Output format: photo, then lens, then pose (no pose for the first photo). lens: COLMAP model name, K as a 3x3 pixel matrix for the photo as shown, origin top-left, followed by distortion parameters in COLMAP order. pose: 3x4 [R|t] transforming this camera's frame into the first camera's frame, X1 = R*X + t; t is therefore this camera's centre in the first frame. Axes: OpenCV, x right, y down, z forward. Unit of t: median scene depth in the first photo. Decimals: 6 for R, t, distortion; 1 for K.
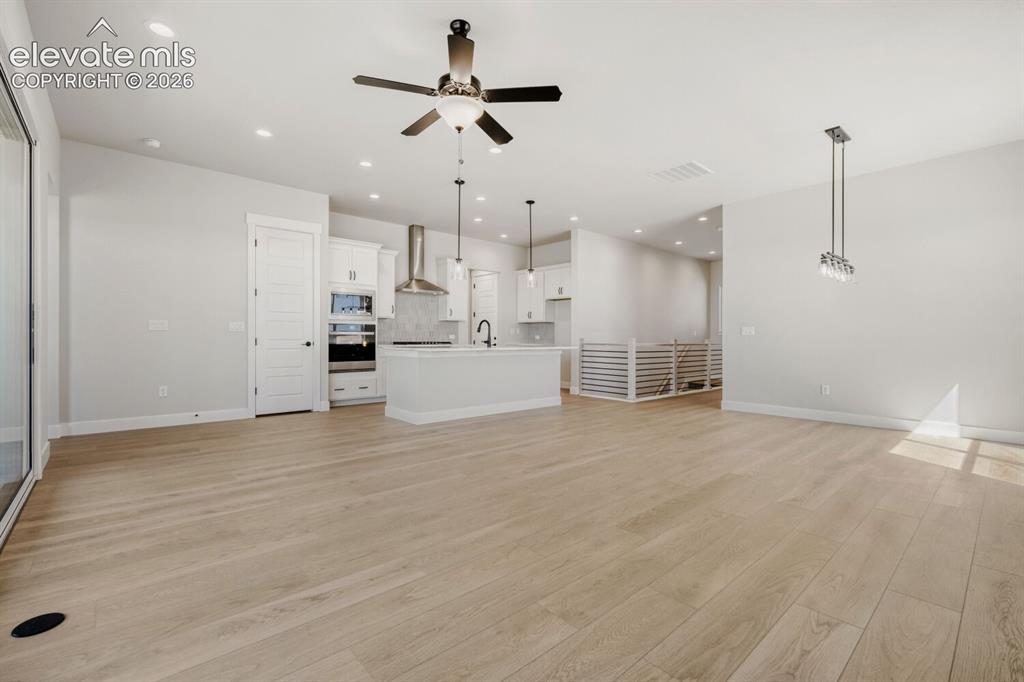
lens RADIAL K [[449.4, 0, 506.7], [0, 449.4, 342.1], [0, 0, 1]] dist [0.002291, -0.001412]
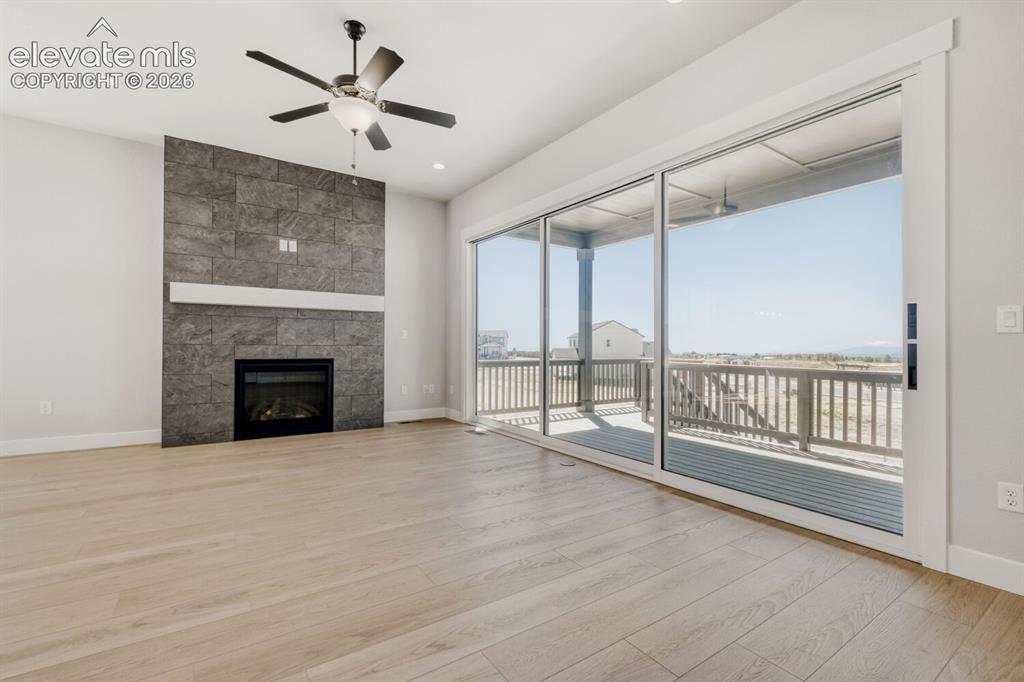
lens RADIAL K [[449.4, 0, 510.1], [0, 449.4, 340.1], [0, 0, 1]] dist [0.002291, -0.001412]
pose [[-0.992237, -0.013004, 0.123681, -0.218978], [-0.013304, 0.999910, -0.001598, -0.007186], [-0.123649, -0.003231, -0.992321, 0.747491]]
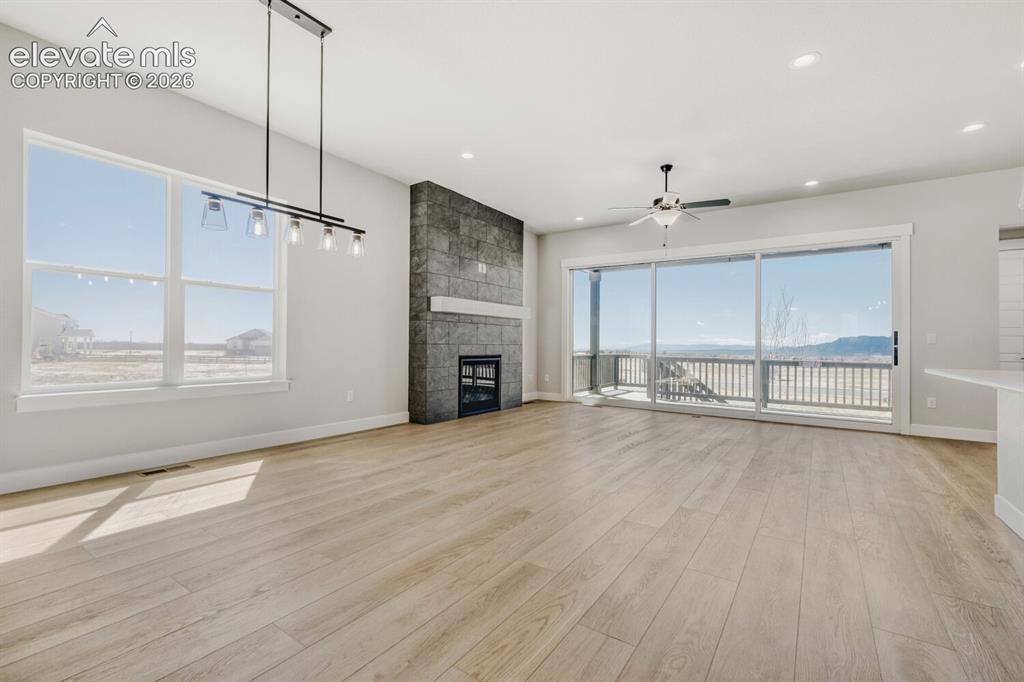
lens RADIAL K [[449.4, 0, 507.8], [0, 449.4, 334.0], [0, 0, 1]] dist [0.002291, -0.001412]
pose [[-0.968587, -0.025459, -0.247369, 0.355089], [-0.022993, 0.999653, -0.012854, -0.006701], [0.247610, -0.006763, -0.968836, 0.981118]]
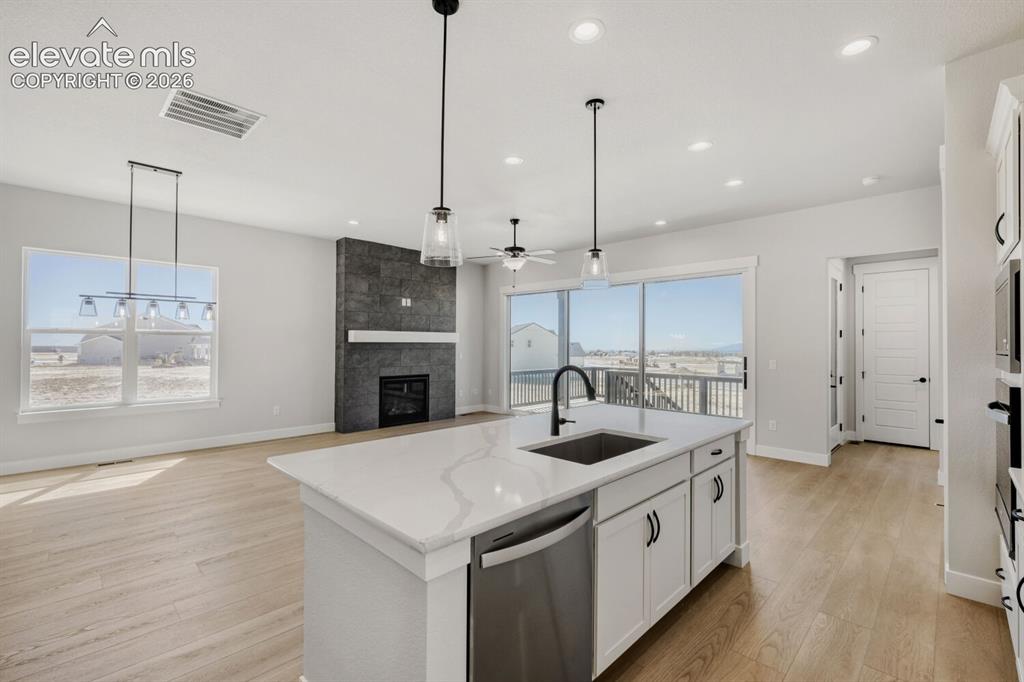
lens RADIAL K [[449.4, 0, 512.2], [0, 449.4, 332.7], [0, 0, 1]] dist [0.002291, -0.001412]
pose [[-0.997031, -0.013113, -0.075879, 0.025327], [-0.011944, 0.999803, -0.015830, -0.060352], [0.076072, -0.014877, -0.996991, 1.179833]]
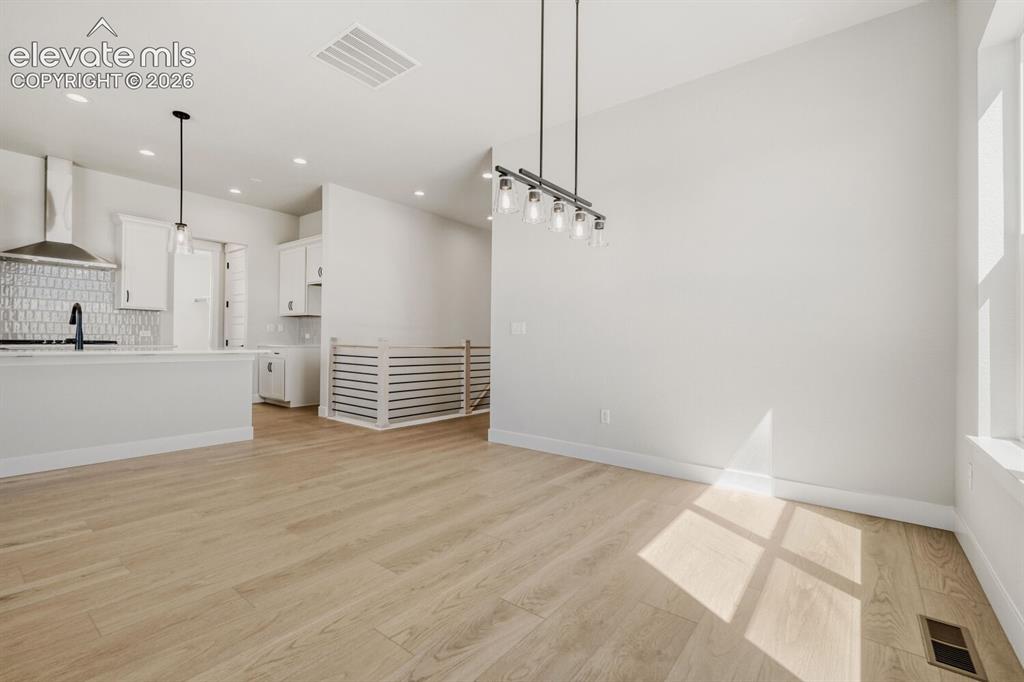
lens RADIAL K [[449.4, 0, 502.0], [0, 449.4, 337.3], [0, 0, 1]] dist [0.002291, -0.001412]
pose [[0.984705, 0.010183, 0.173935, 0.337614], [-0.007819, 0.999868, -0.014274, -0.000746], [-0.174057, 0.012696, 0.984654, 0.281859]]
